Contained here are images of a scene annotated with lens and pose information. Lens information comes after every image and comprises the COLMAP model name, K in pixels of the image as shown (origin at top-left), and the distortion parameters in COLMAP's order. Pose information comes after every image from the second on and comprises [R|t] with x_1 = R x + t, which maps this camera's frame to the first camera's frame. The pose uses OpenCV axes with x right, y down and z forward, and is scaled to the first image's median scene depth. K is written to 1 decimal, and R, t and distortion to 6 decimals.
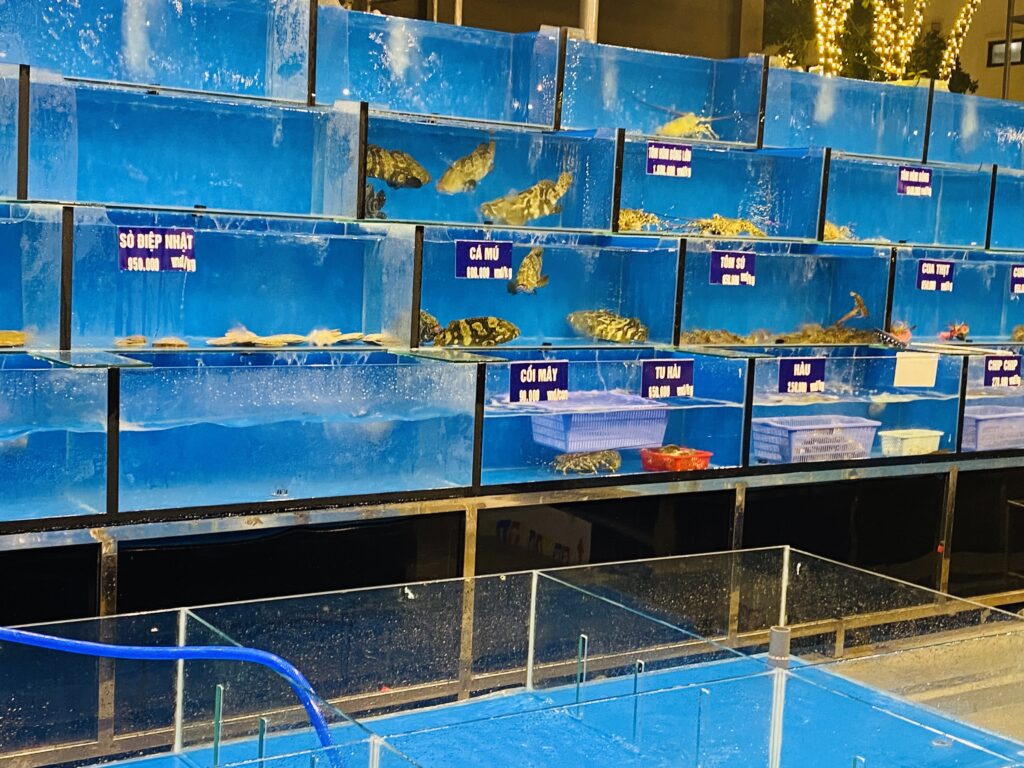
lens RADIAL K [[1473.4, 0, 509.0], [0, 1473.4, 388.1], [0, 0, 1]] dist [0.115382, 0.000000]
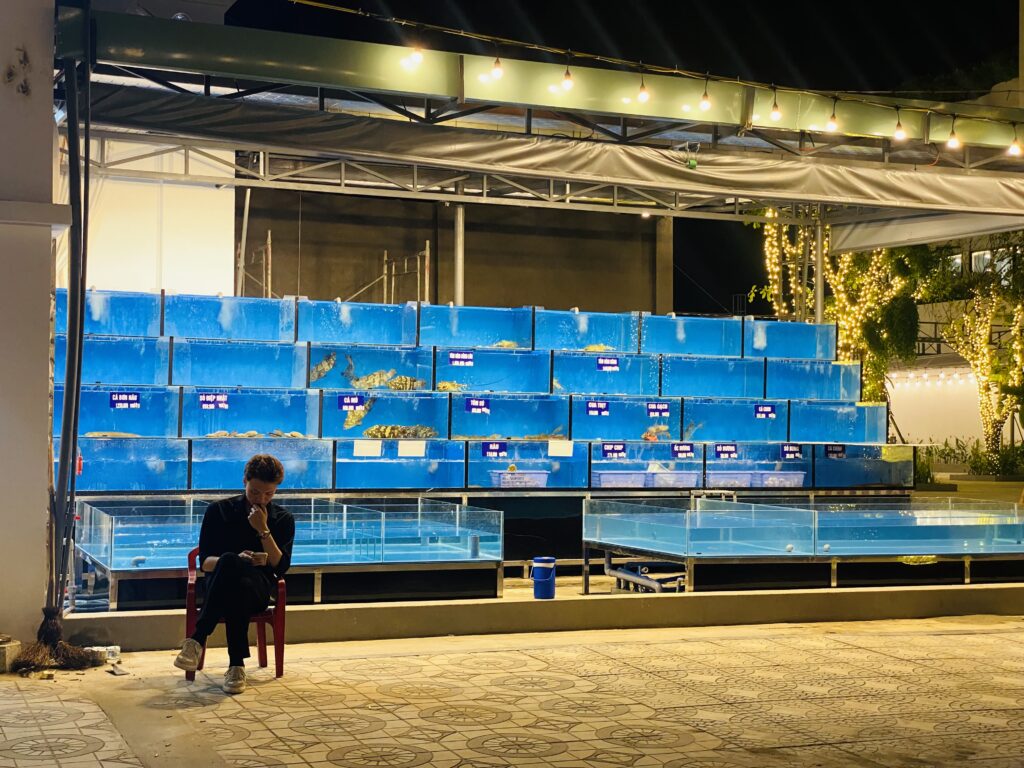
lens RADIAL K [[1582.7, 0, 513.5], [0, 1582.7, 377.5], [0, 0, 1]] dist [0.143288, 0.000000]
pose [[0.981705, -0.035198, -0.187125, 0.722540], [0.009935, 0.990895, -0.134267, 0.221962], [0.190147, 0.129952, 0.973117, -1.482859]]
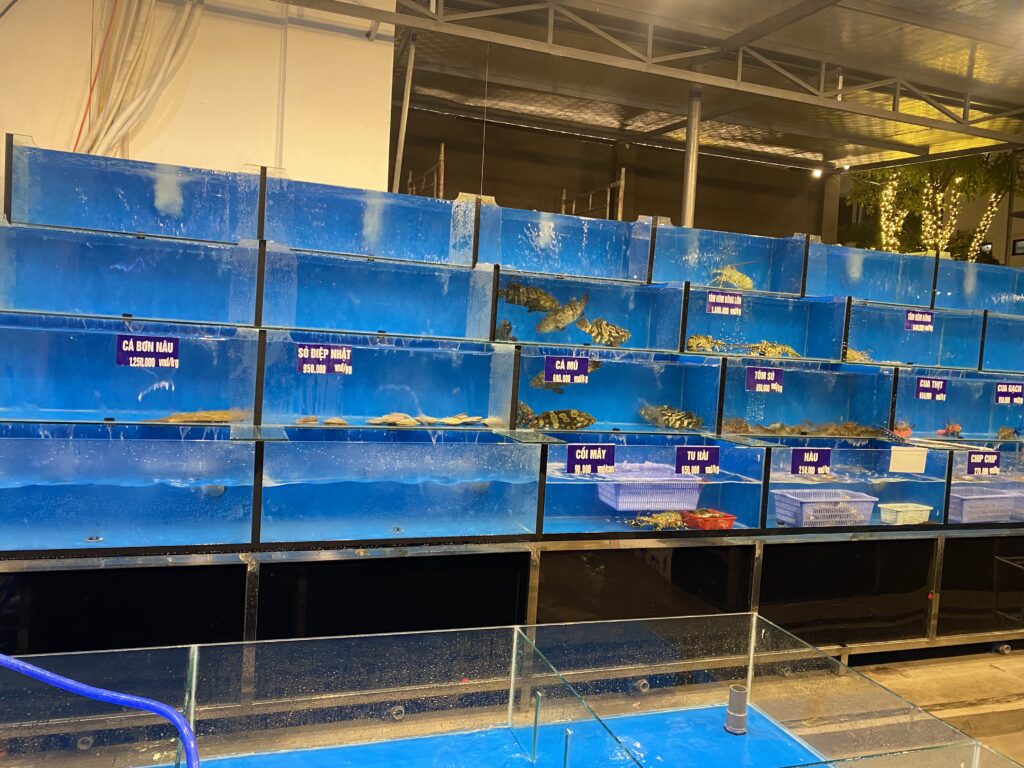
lens RADIAL K [[793.2, 0, 507.1], [0, 793.2, 368.1], [0, 0, 1]] dist [0.040426, -0.048205]
pose [[0.966251, 0.021658, -0.256690, 0.119971], [-0.042901, 0.996073, -0.077448, -0.025689], [0.254004, 0.085846, 0.963386, 0.236098]]
